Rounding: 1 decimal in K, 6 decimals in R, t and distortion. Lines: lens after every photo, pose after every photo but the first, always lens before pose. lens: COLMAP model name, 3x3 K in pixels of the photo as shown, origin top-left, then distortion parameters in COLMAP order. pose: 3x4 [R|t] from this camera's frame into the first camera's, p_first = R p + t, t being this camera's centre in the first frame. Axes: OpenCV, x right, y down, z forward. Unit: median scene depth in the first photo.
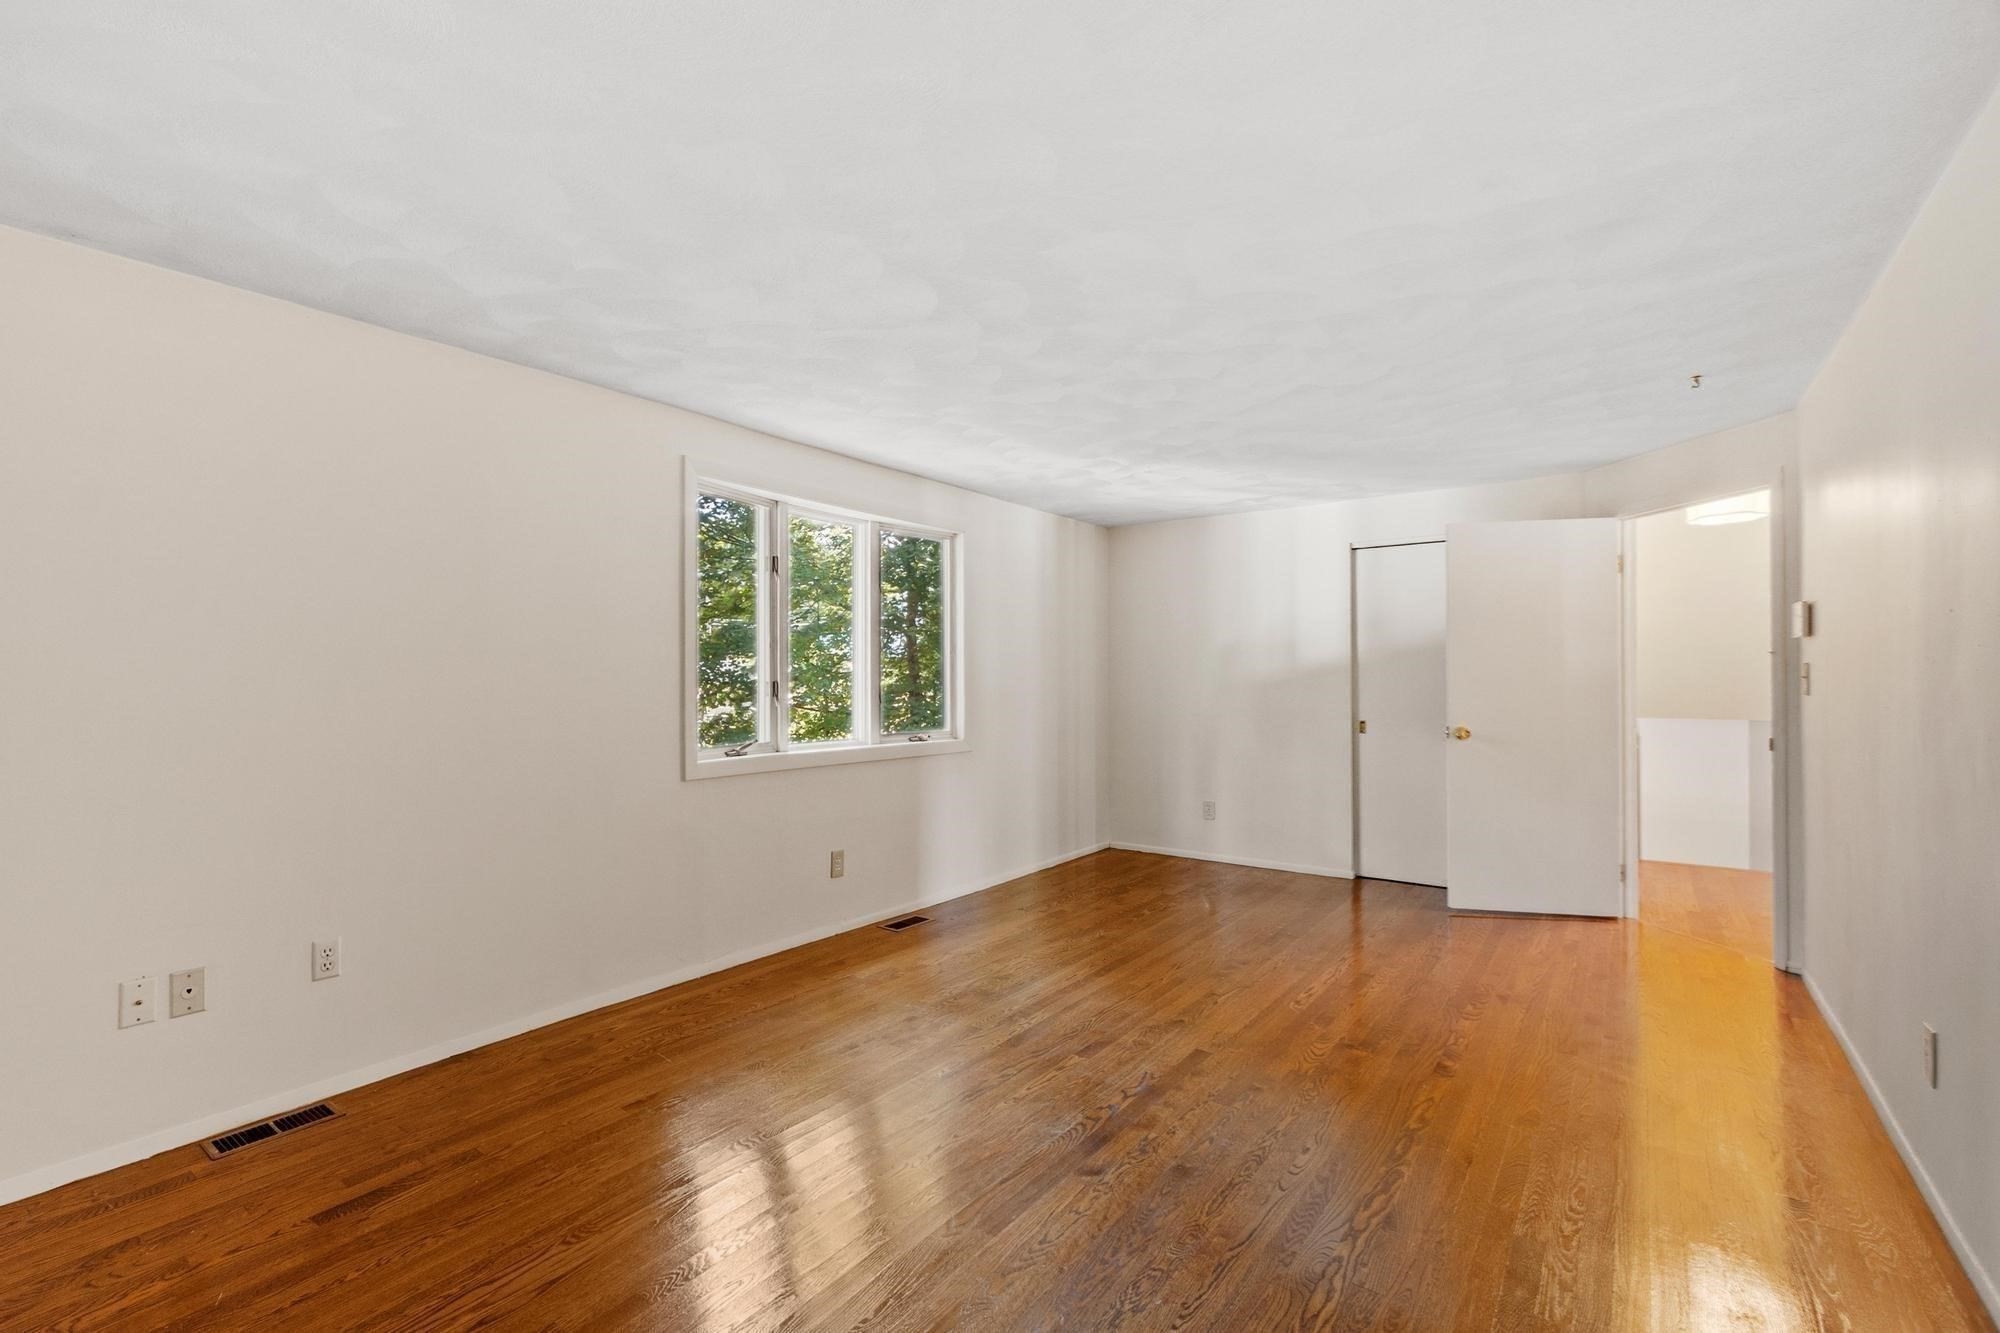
lens RADIAL K [[895.6, 0, 951.7], [0, 895.6, 655.4], [0, 0, 1]] dist [0.001117, 0.000239]
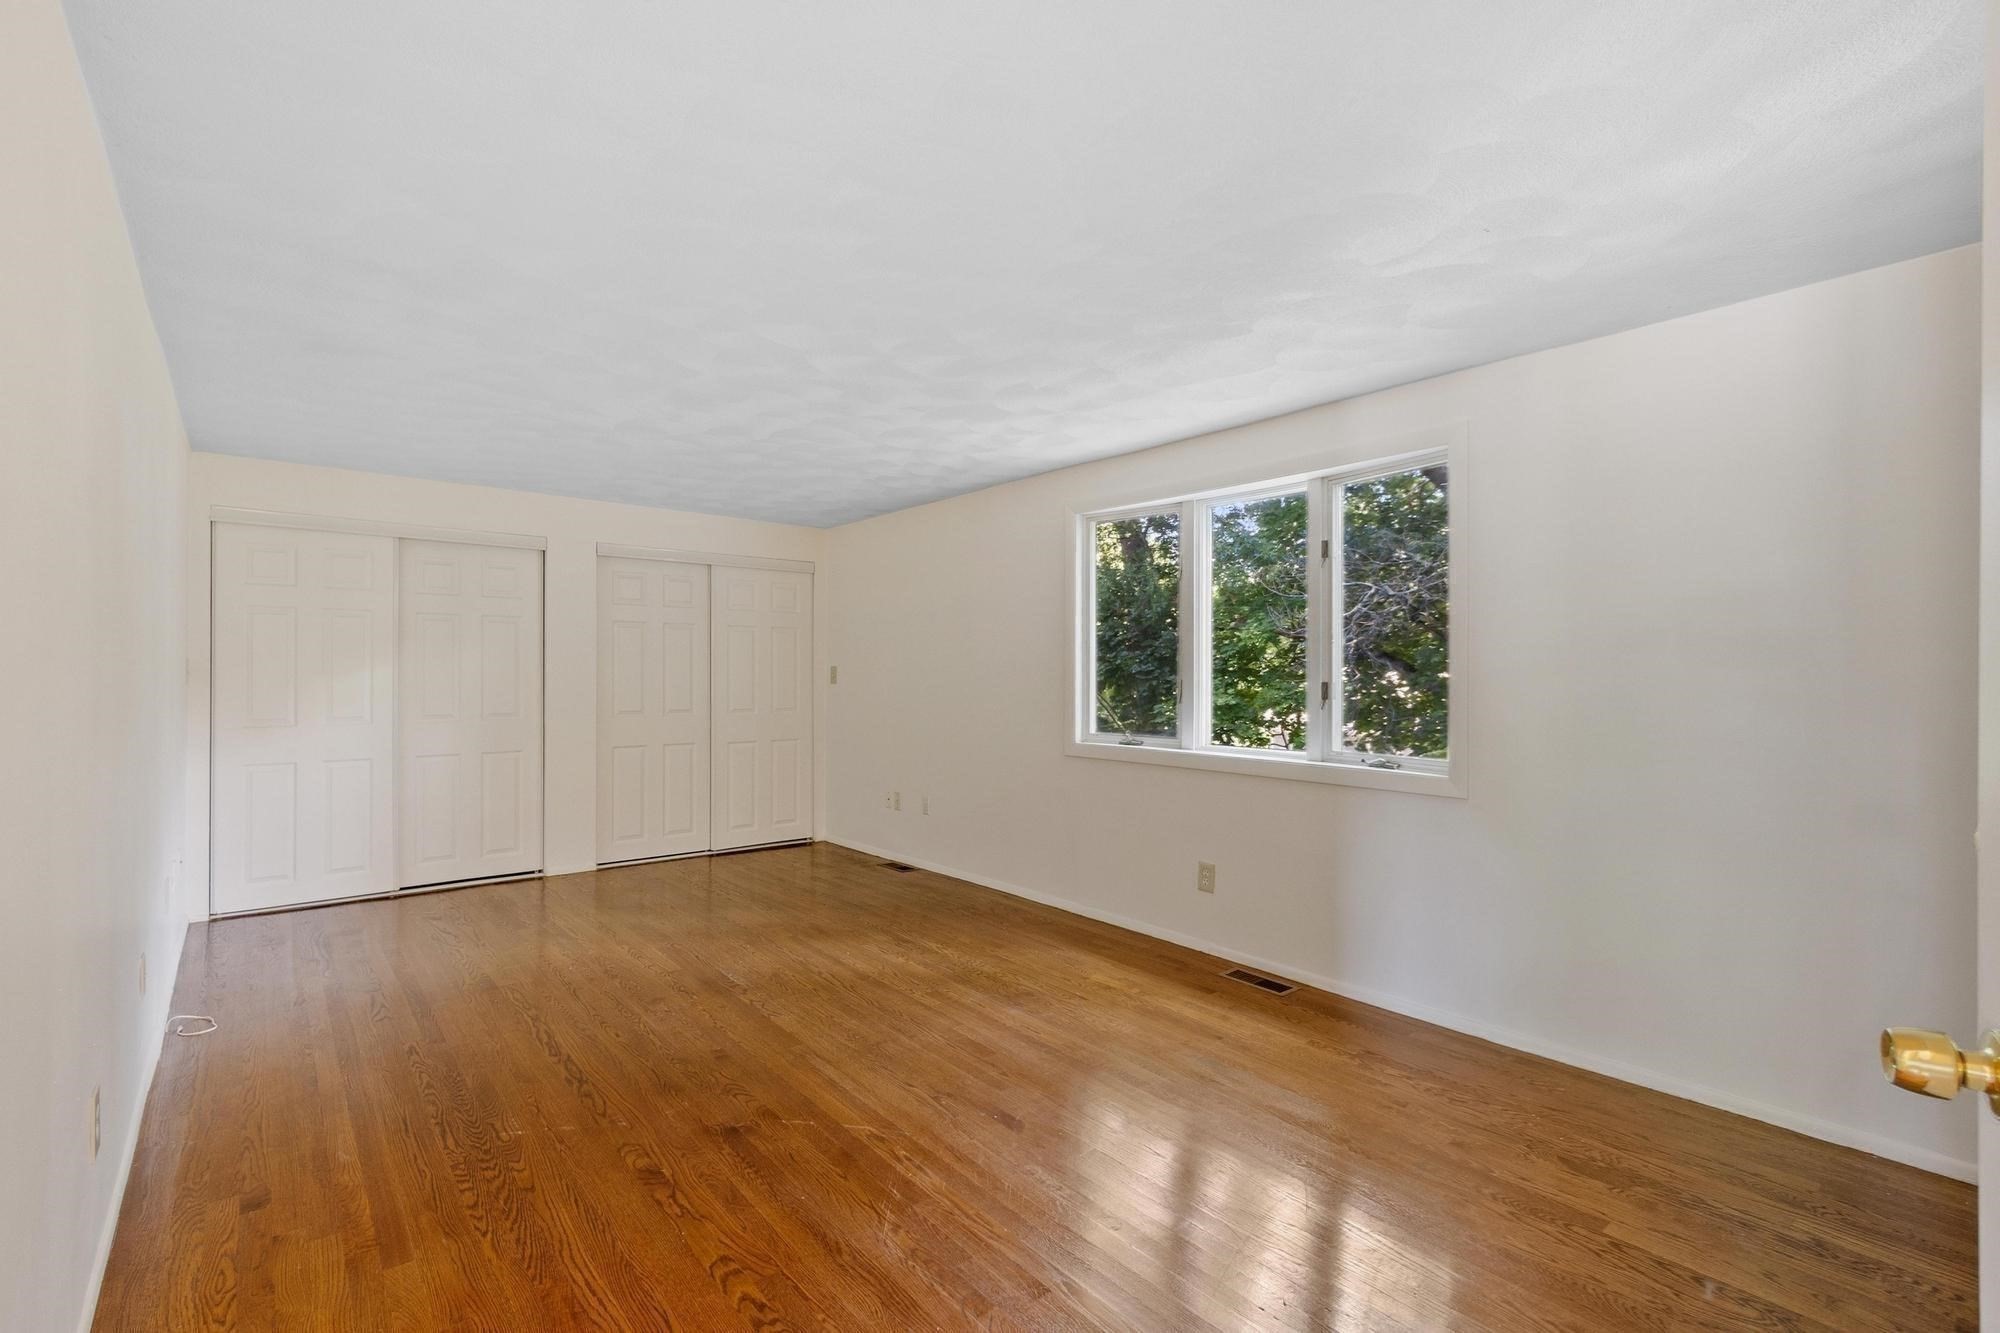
lens RADIAL K [[895.6, 0, 951.7], [0, 895.6, 655.4], [0, 0, 1]] dist [0.001117, 0.000239]
pose [[-0.244122, -0.018647, -0.969565, 0.915675], [0.018897, 0.999534, -0.023981, 0.023102], [0.969560, -0.024176, -0.243656, 1.067020]]
